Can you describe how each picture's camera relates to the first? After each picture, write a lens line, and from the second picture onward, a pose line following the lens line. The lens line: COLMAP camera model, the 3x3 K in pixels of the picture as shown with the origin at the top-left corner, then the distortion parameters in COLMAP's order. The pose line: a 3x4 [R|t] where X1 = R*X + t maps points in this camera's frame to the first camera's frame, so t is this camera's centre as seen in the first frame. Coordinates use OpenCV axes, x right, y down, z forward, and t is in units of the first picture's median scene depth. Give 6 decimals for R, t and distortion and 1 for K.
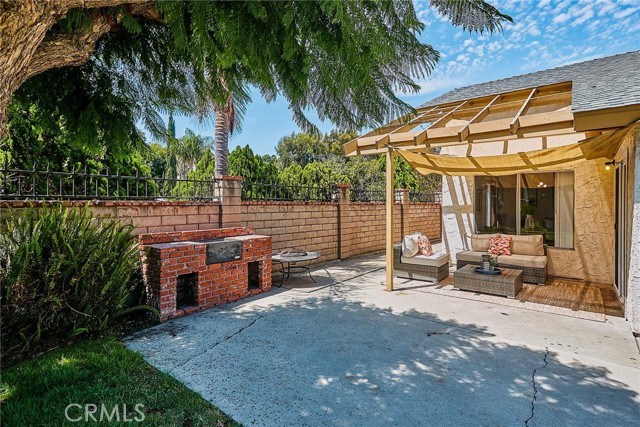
lens RADIAL K [[321.7, 0, 320.0], [0, 321.7, 213.5], [0, 0, 1]] dist [0.000621, -0.000064]
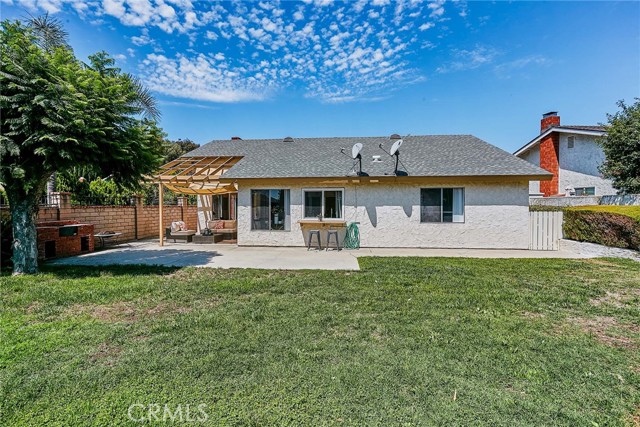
lens RADIAL K [[311.7, 0, 319.3], [0, 311.7, 220.0], [0, 0, 1]] dist [0.029381, -0.000020]
pose [[0.839378, -0.031847, 0.542614, -0.032706], [0.020871, 0.999434, 0.026372, 0.017929], [-0.543147, -0.010811, 0.839568, -1.014371]]
